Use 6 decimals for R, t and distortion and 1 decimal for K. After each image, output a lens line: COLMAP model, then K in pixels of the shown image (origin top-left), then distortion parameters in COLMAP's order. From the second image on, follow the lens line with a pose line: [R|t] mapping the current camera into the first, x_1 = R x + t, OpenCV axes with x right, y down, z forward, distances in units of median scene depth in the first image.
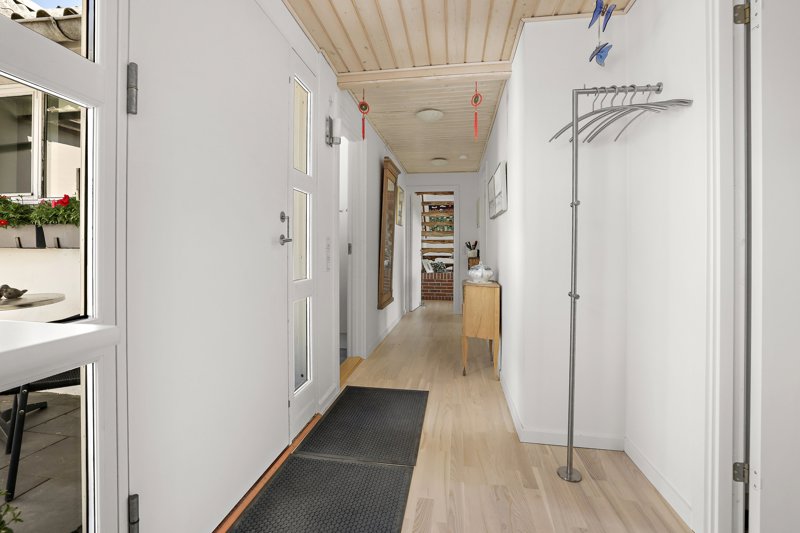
lens RADIAL K [[354.9, 0, 397.0], [0, 354.9, 257.6], [0, 0, 1]] dist [-0.035879, 0.014791]
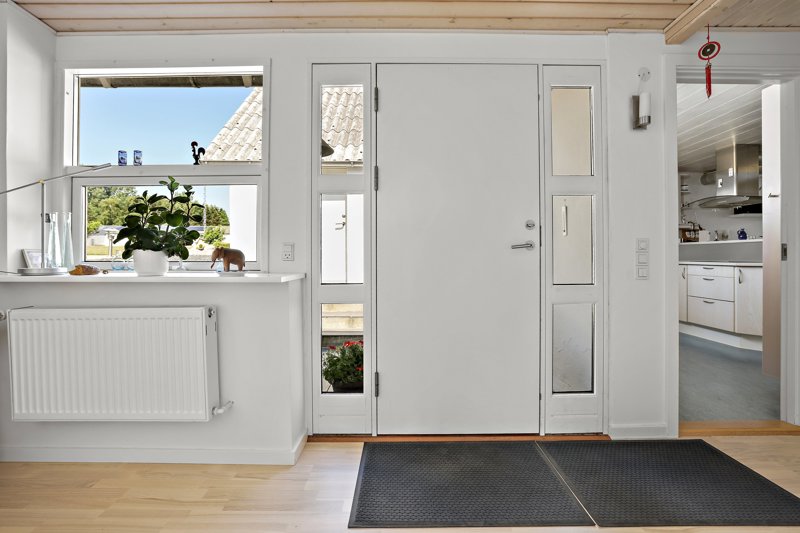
lens RADIAL K [[354.9, 0, 397.0], [0, 354.9, 257.6], [0, 0, 1]] dist [-0.035879, 0.014791]
pose [[0.153570, -0.000277, -0.988138, 0.532345], [-0.012750, 0.999916, -0.002262, -0.002570], [0.988055, 0.012946, 0.153554, 0.304083]]
